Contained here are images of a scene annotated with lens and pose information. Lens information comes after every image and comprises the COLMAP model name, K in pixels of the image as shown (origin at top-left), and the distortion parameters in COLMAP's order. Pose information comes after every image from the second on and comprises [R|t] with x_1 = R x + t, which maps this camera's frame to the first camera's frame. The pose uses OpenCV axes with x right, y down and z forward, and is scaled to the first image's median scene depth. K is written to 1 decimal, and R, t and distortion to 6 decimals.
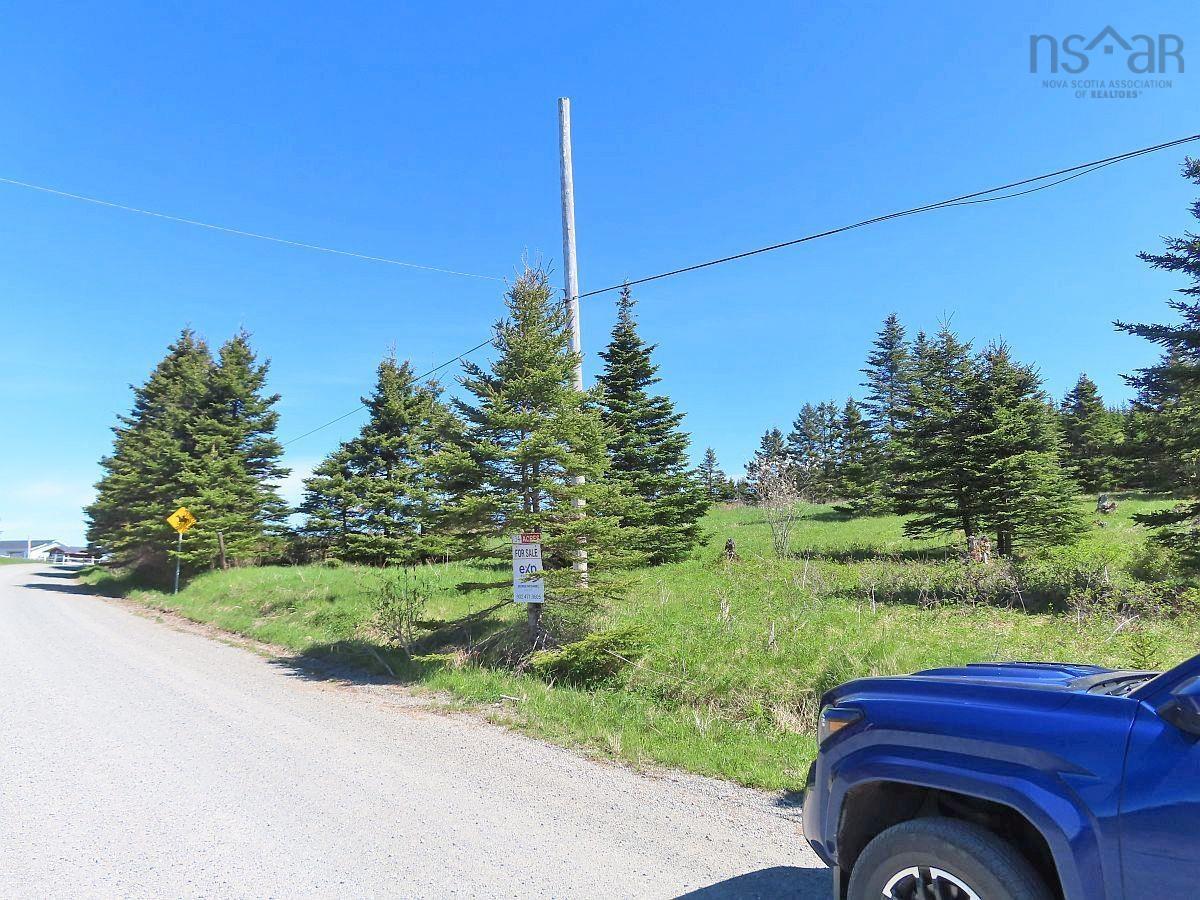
lens RADIAL K [[865.0, 0, 598.7], [0, 865.0, 451.9], [0, 0, 1]] dist [-0.002765, 0.004196]
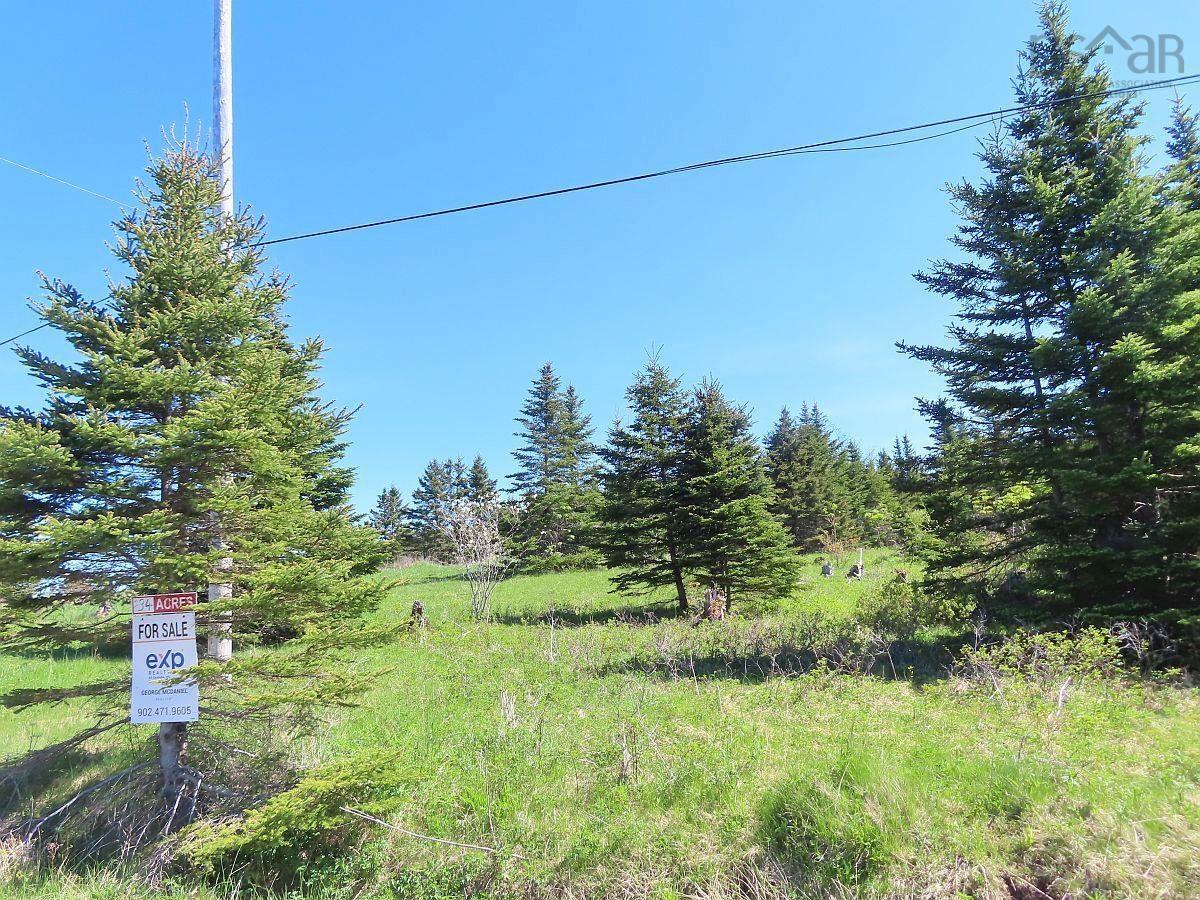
lens RADIAL K [[865.0, 0, 600.2], [0, 865.0, 451.6], [0, 0, 1]] dist [-0.002765, 0.004196]
pose [[0.897345, 0.048645, 0.438641, -0.048480], [-0.015552, 0.996775, -0.078727, 0.025784], [-0.441056, 0.063824, 0.895207, 0.227958]]
